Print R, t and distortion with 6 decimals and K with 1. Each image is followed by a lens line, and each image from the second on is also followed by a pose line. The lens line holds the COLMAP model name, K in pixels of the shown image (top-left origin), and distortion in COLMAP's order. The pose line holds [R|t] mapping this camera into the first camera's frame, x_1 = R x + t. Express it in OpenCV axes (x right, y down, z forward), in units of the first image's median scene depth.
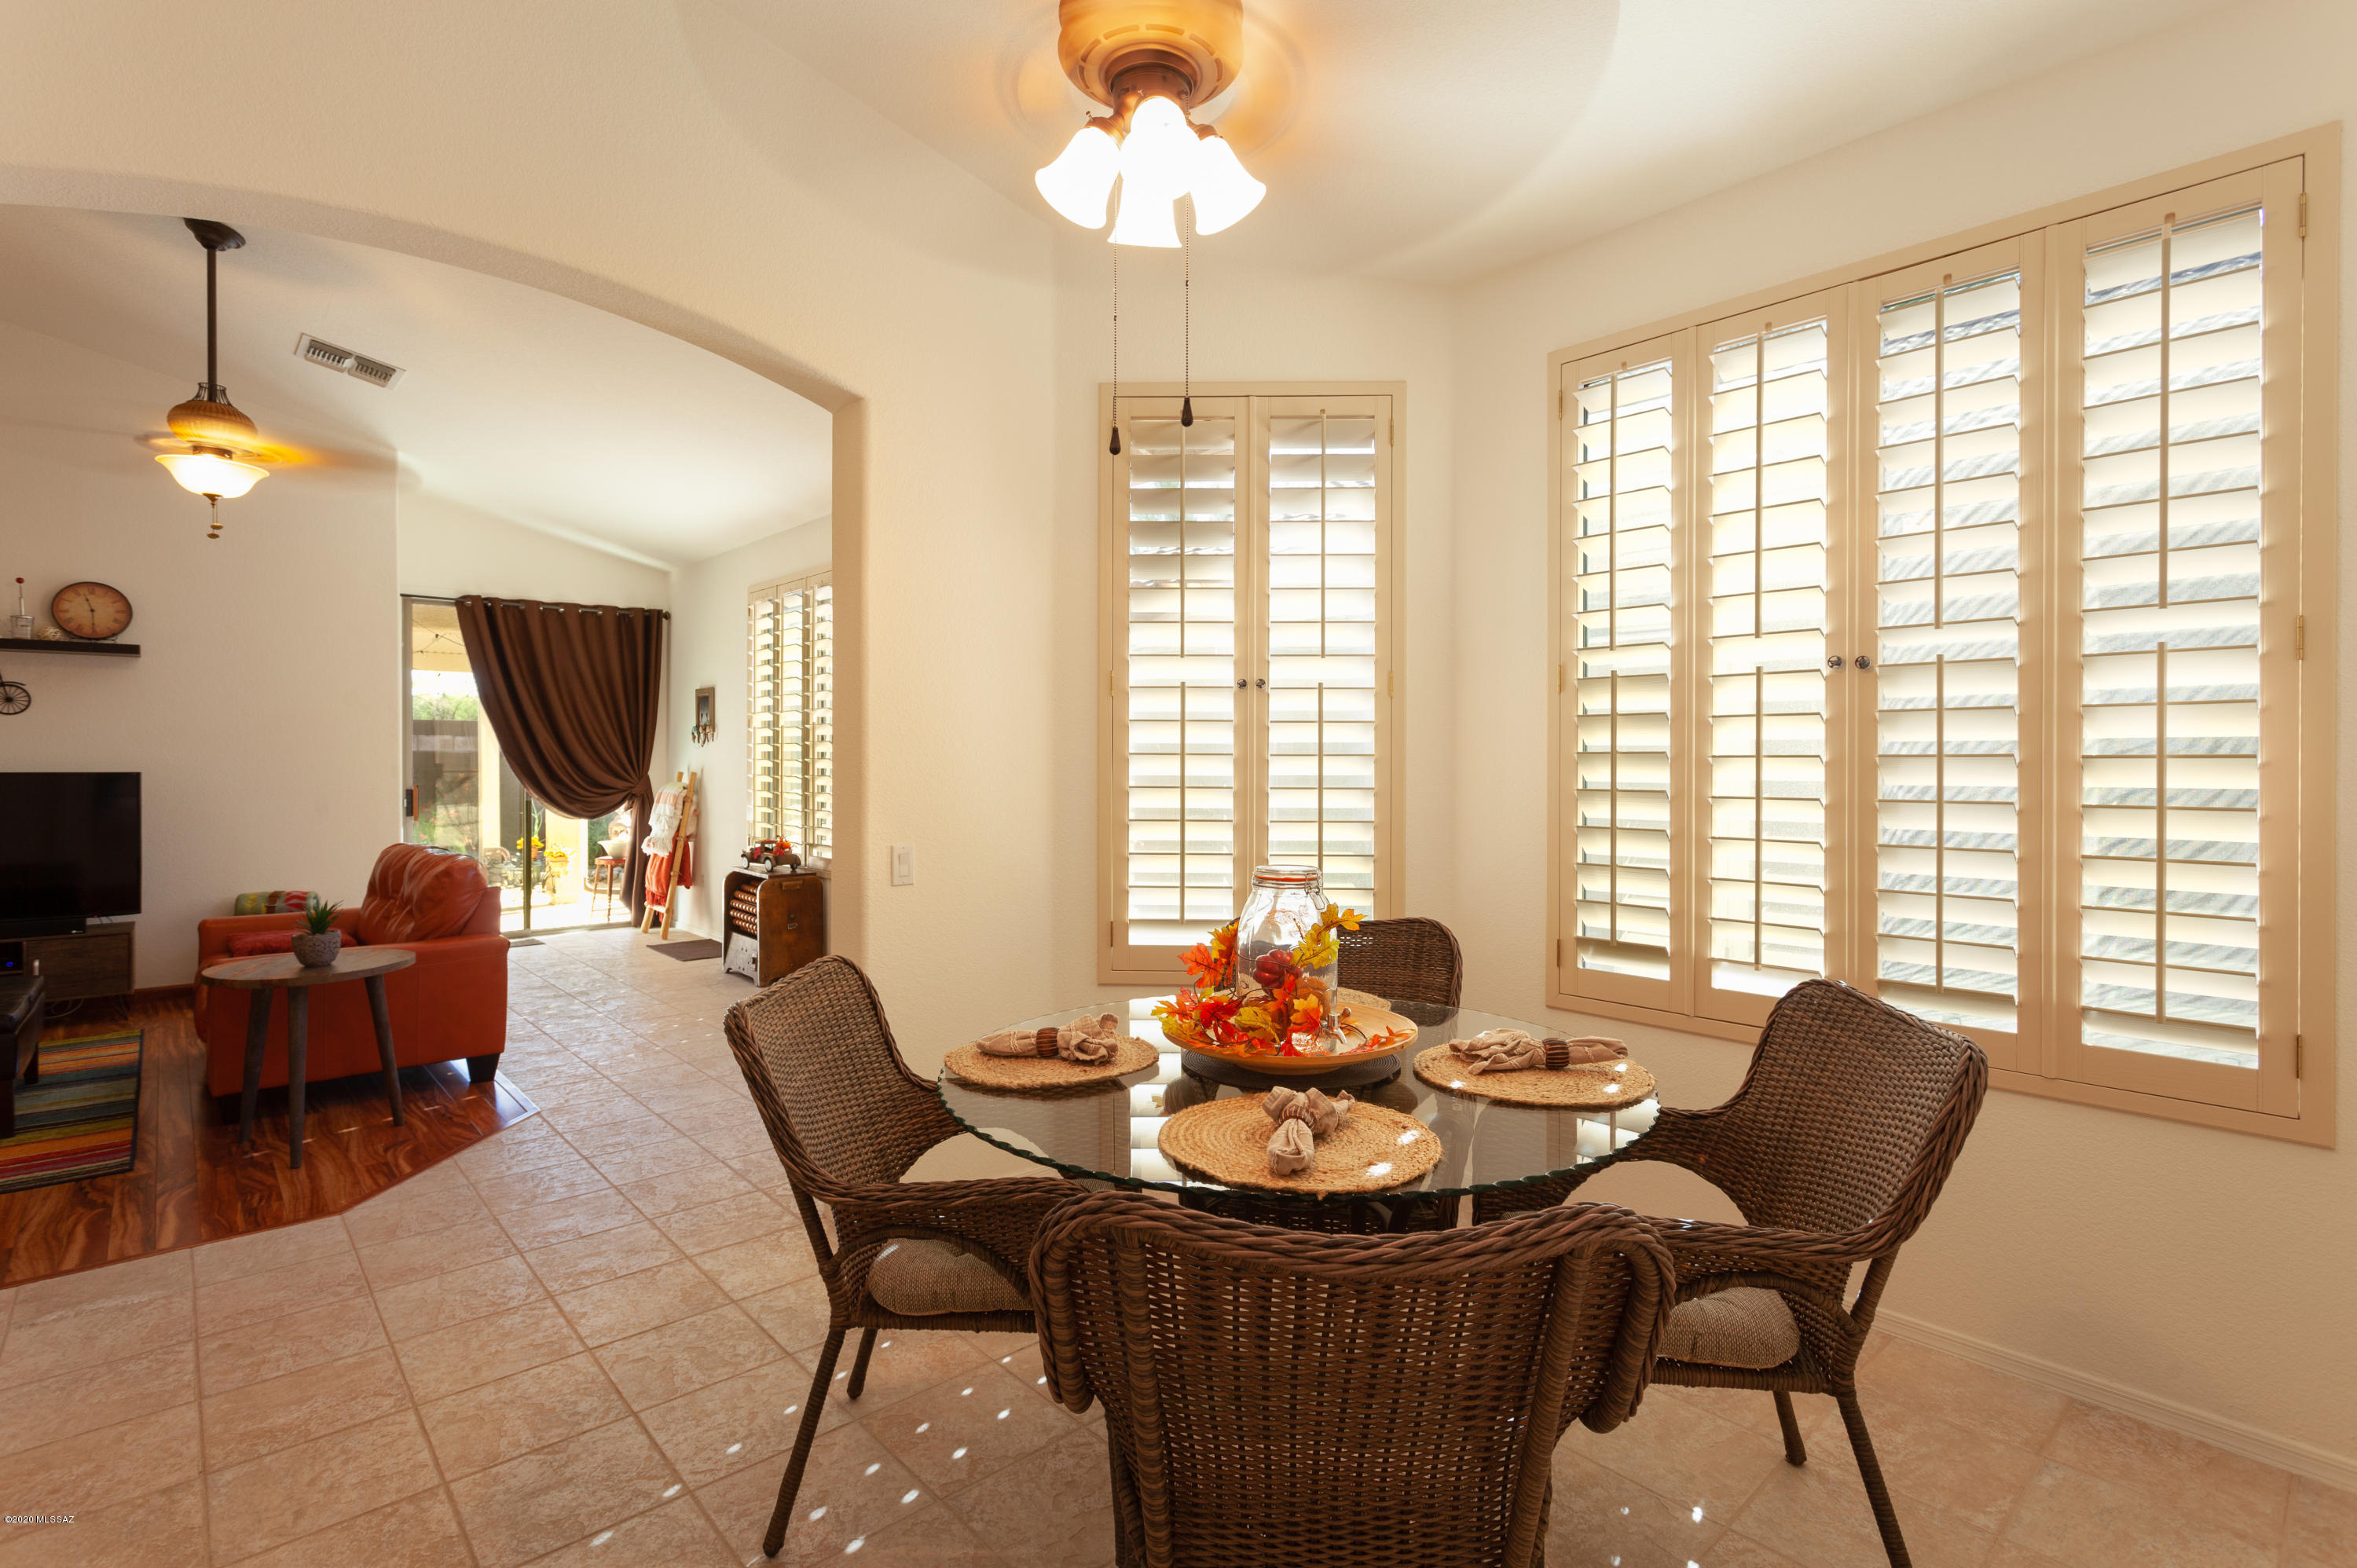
lens RADIAL K [[1102.2, 0, 1172.5], [0, 1102.2, 763.6], [0, 0, 1]] dist [0.001725, 0.000162]
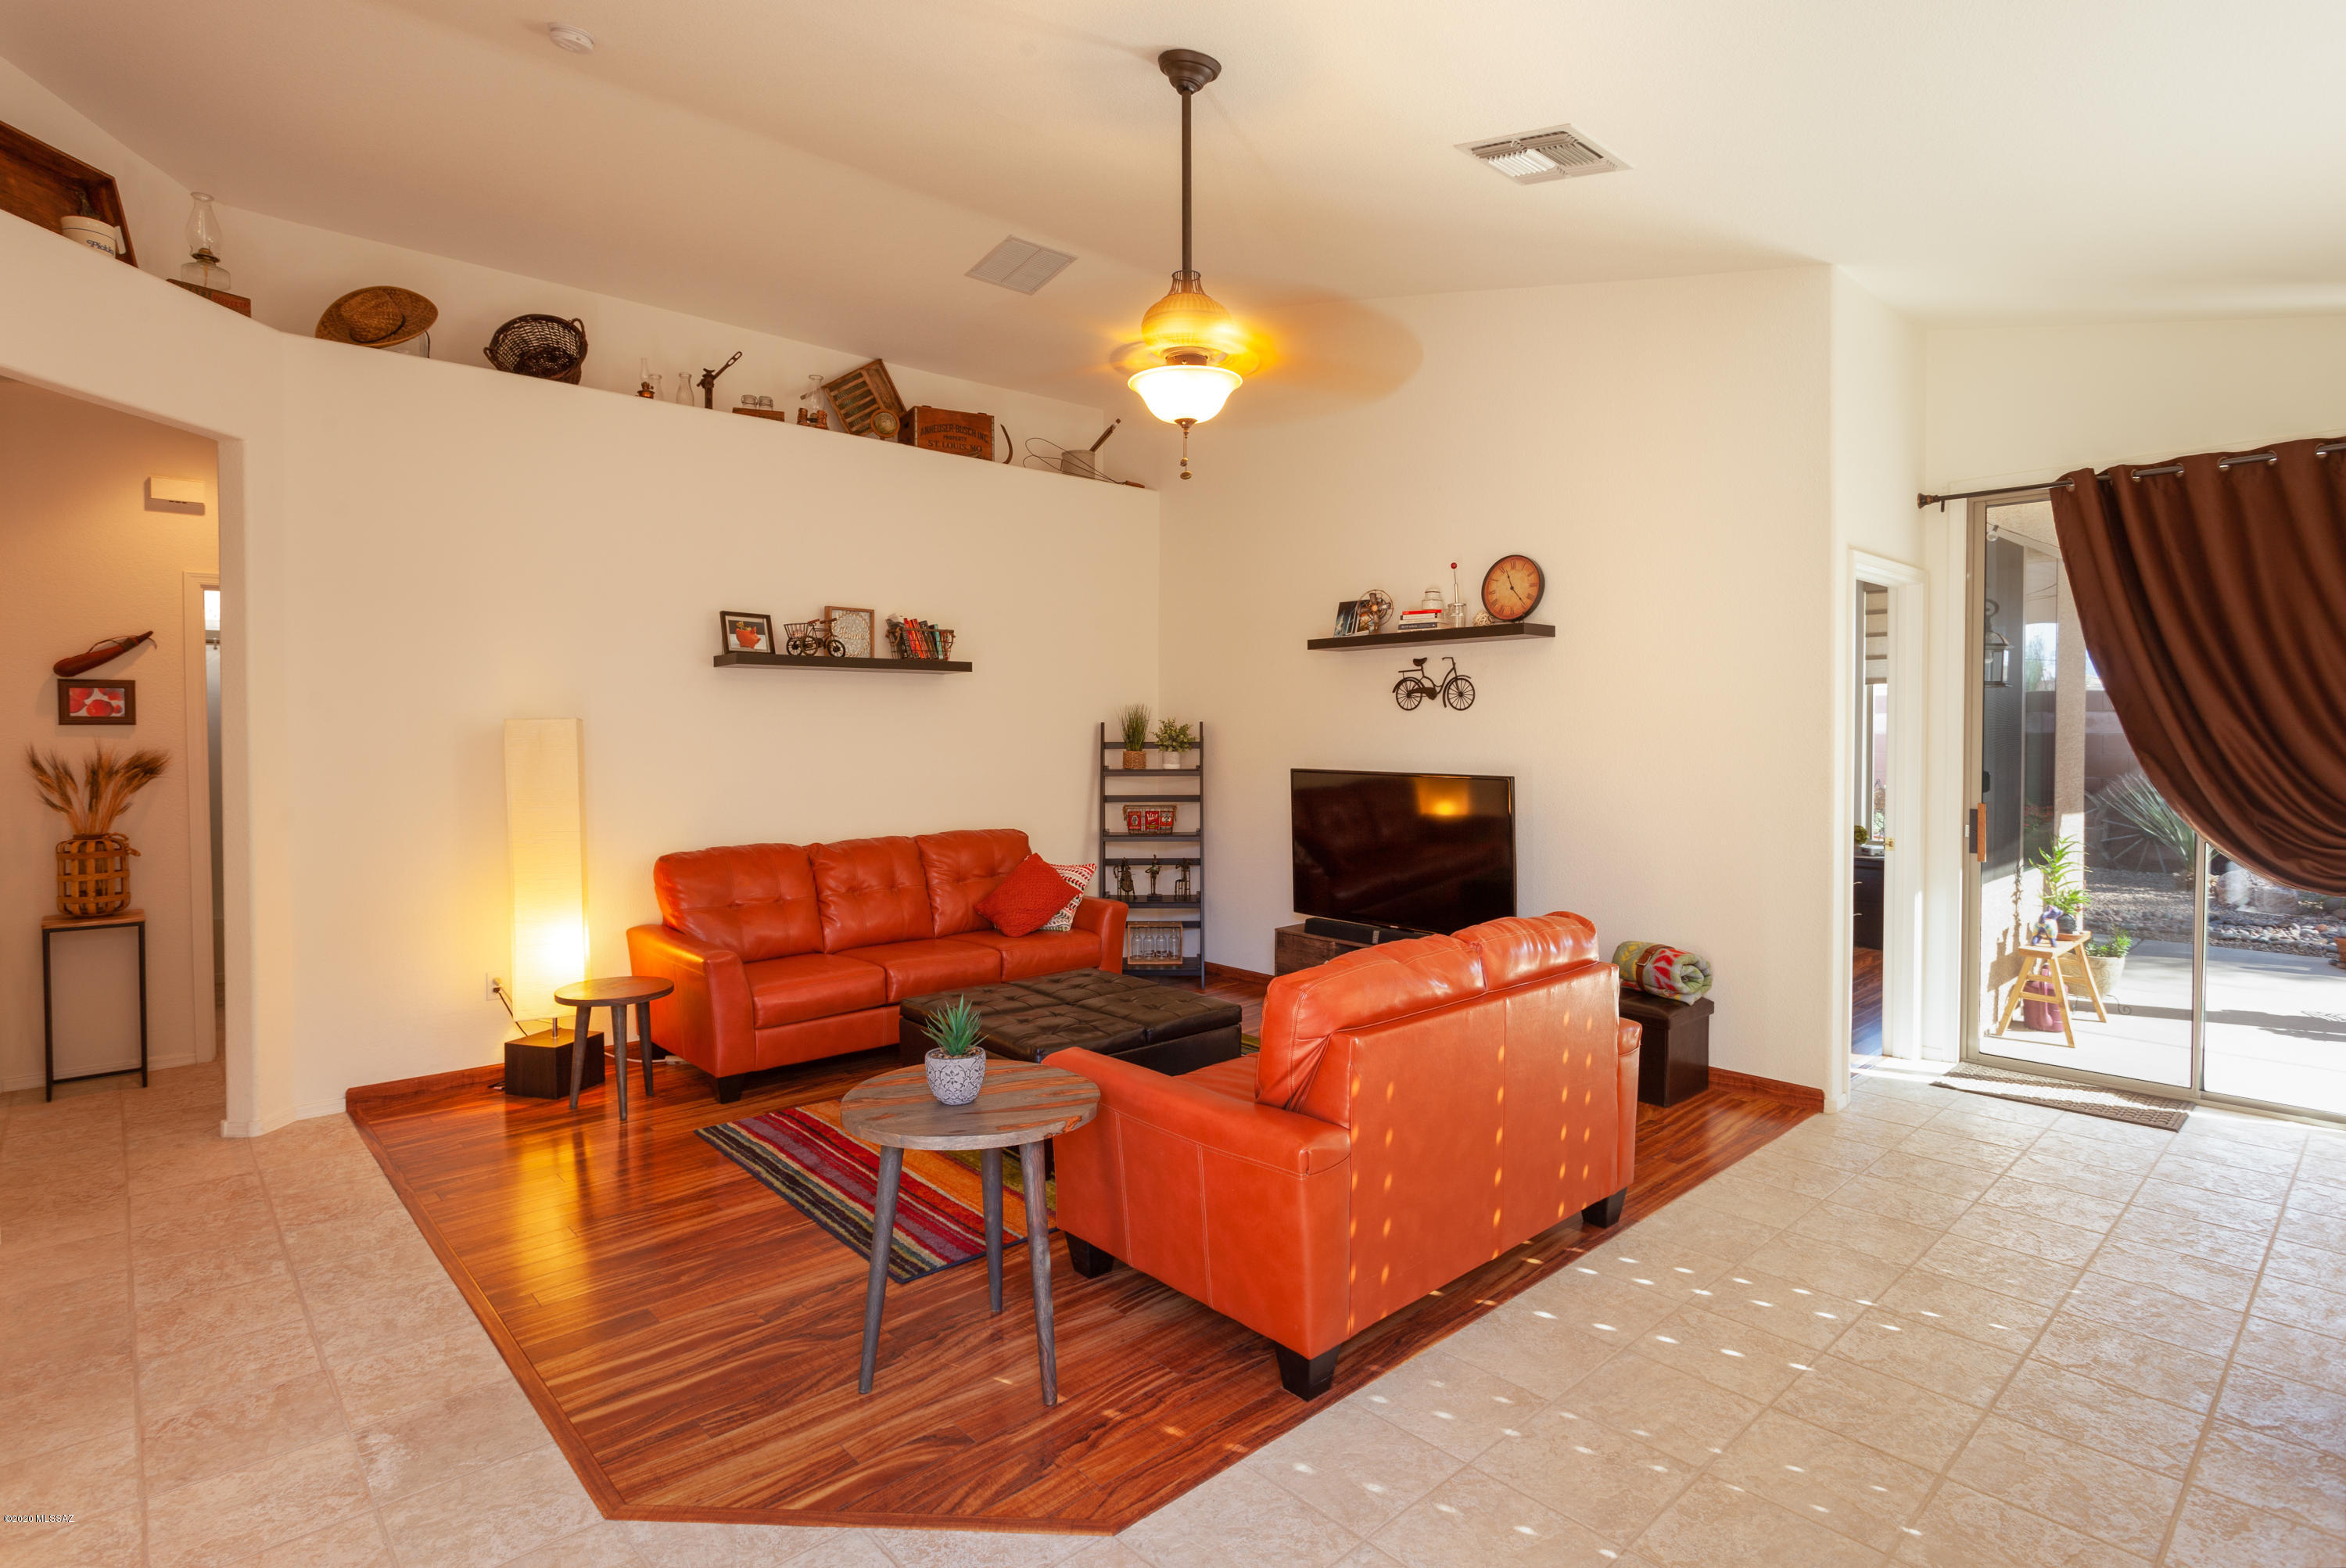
lens RADIAL K [[1183.1, 0, 1172.8], [0, 1183.1, 756.3], [0, 0, 1]] dist [-0.007752, 0.001236]
pose [[0.001394, 0.021165, -0.999775, -0.046219], [-0.003790, 0.999769, 0.021159, -0.024393], [0.999992, 0.003759, 0.001474, 0.714742]]
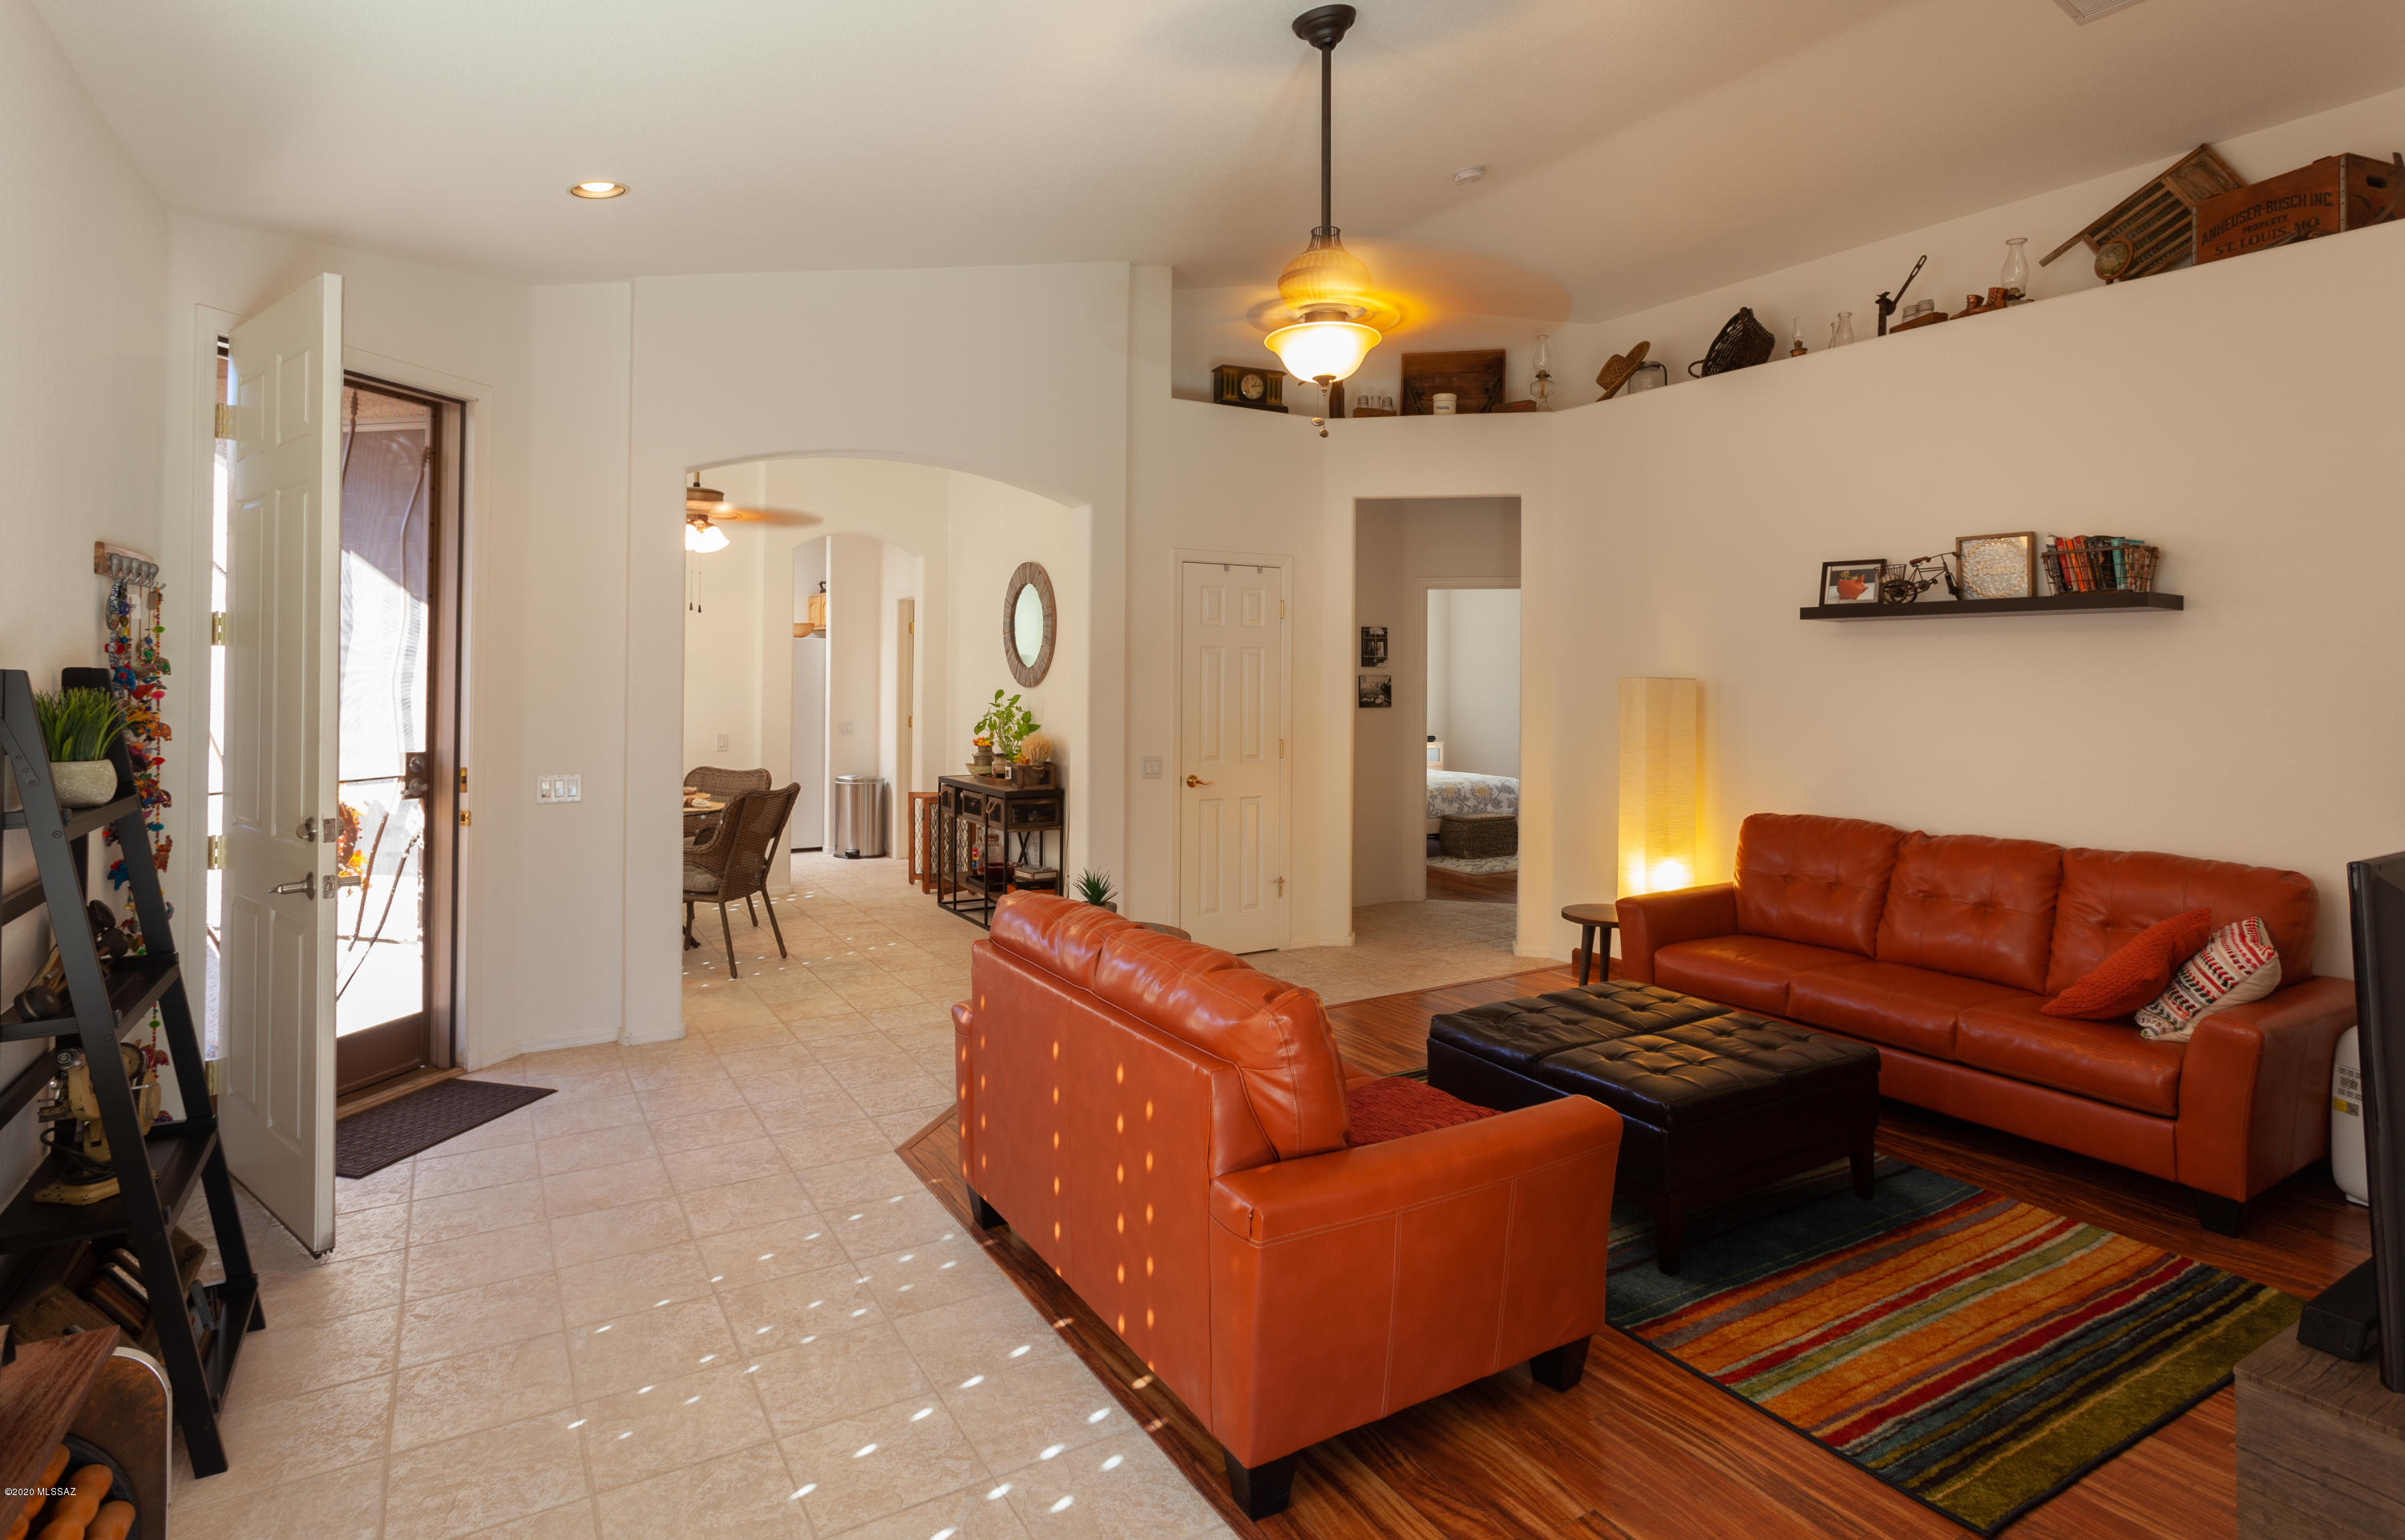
lens RADIAL K [[1226.4, 0, 1206.3], [0, 1226.4, 653.7], [0, 0, 1]] dist [-0.002397, -0.000445]
pose [[-0.981275, -0.007052, 0.192483, -0.684044], [-0.009242, 0.999902, -0.010480, -0.036781], [-0.192391, -0.012063, -0.981244, 1.305158]]
